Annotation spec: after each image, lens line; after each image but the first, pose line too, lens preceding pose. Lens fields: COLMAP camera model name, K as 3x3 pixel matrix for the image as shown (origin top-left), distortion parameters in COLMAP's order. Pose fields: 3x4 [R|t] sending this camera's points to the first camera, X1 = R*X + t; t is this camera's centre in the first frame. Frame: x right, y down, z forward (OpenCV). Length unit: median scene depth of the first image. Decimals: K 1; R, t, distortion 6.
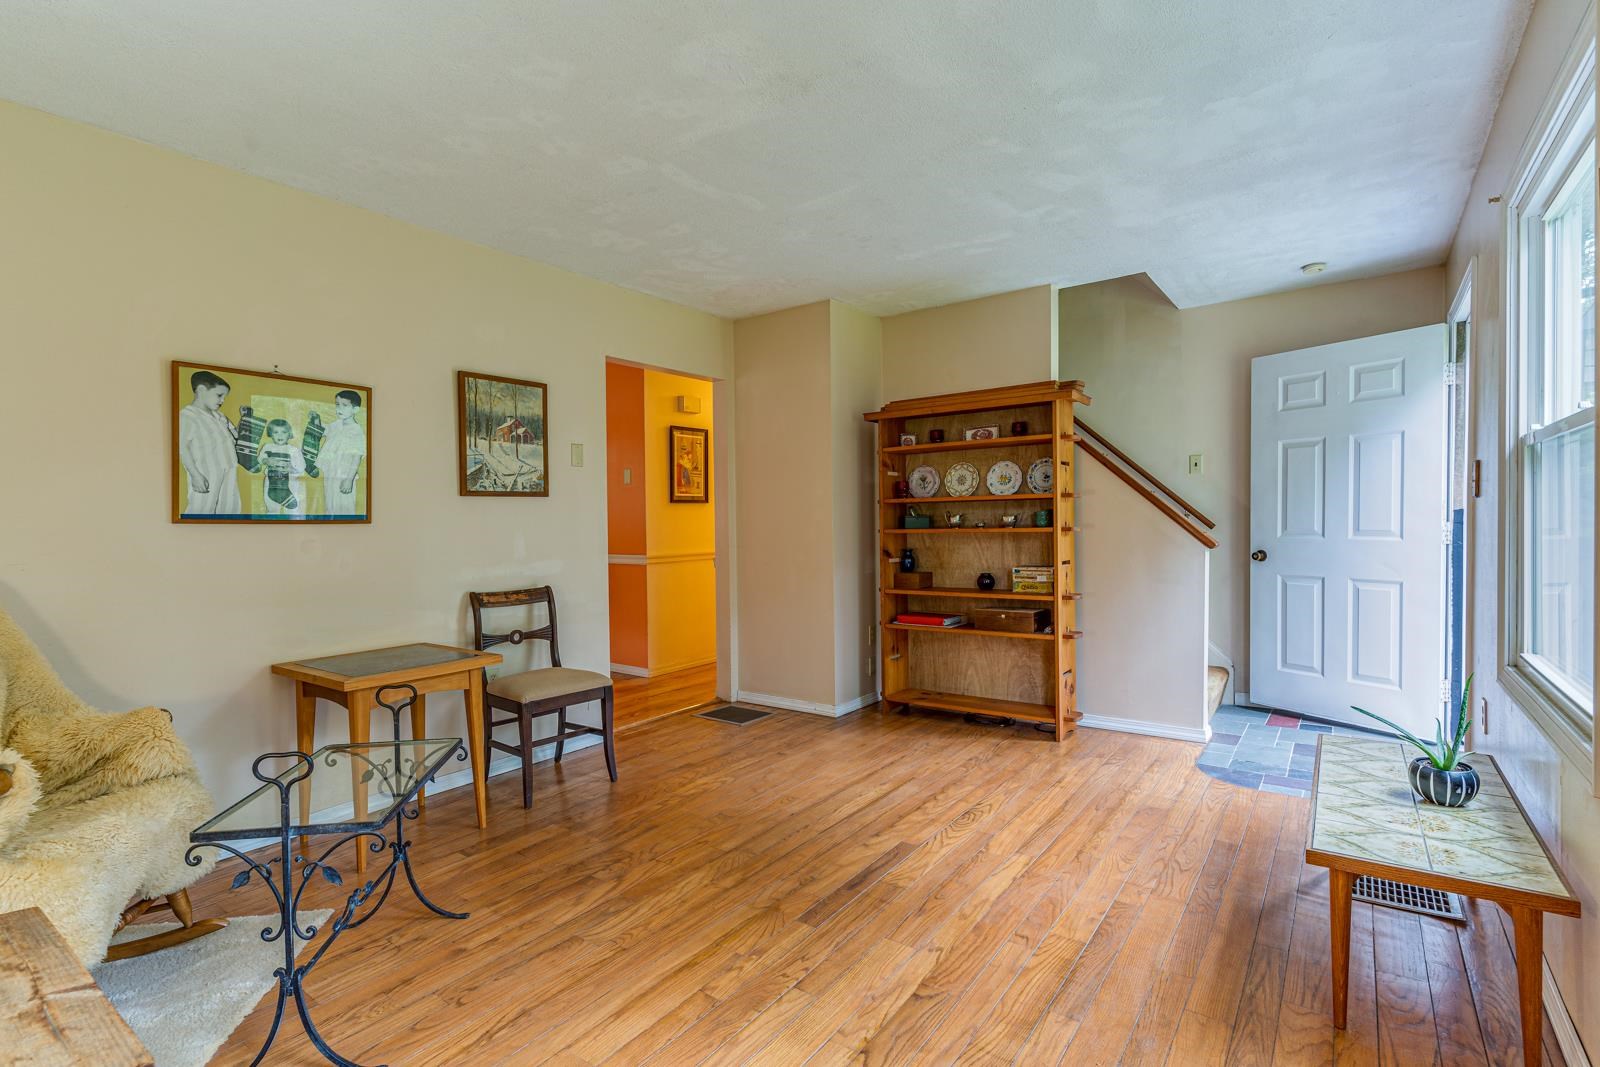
lens RADIAL K [[771.9, 0, 803.0], [0, 771.9, 532.0], [0, 0, 1]] dist [-0.000521, 0.000355]
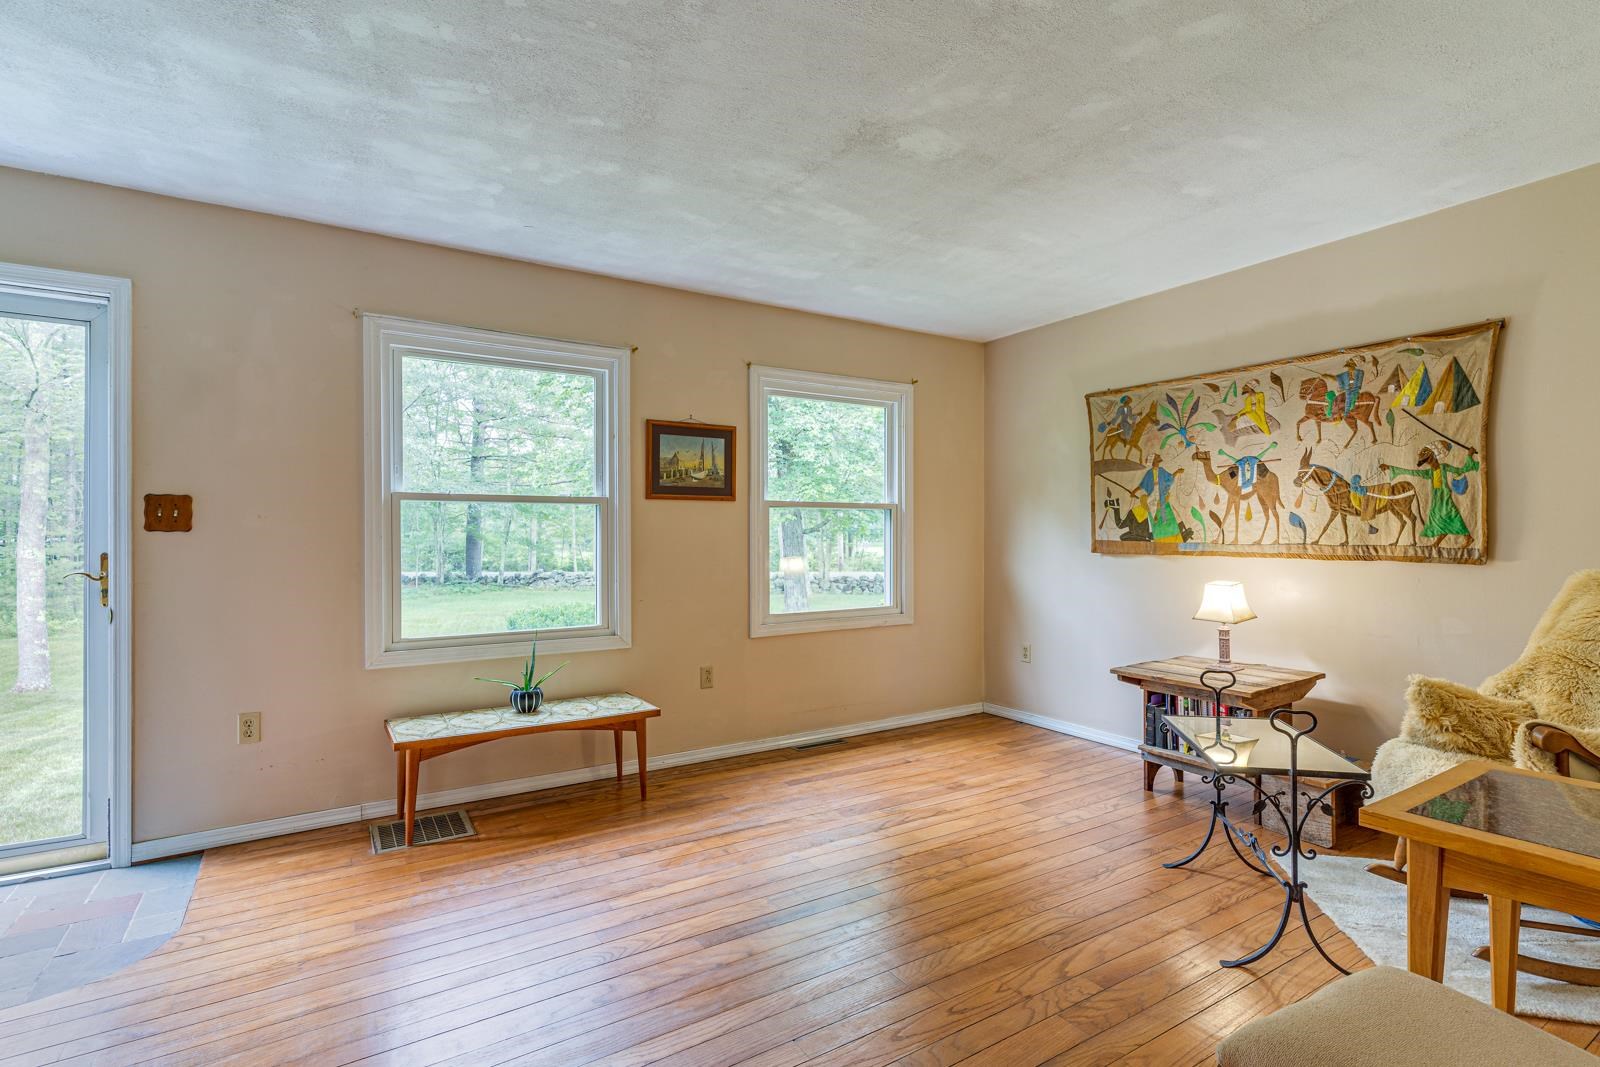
lens RADIAL K [[771.9, 0, 794.3], [0, 771.9, 530.7], [0, 0, 1]] dist [-0.000521, 0.000355]
pose [[-0.927845, 0.022082, 0.372311, -0.297576], [0.025440, 0.999668, 0.004110, -0.033942], [-0.372097, 0.013285, -0.928099, 1.919929]]
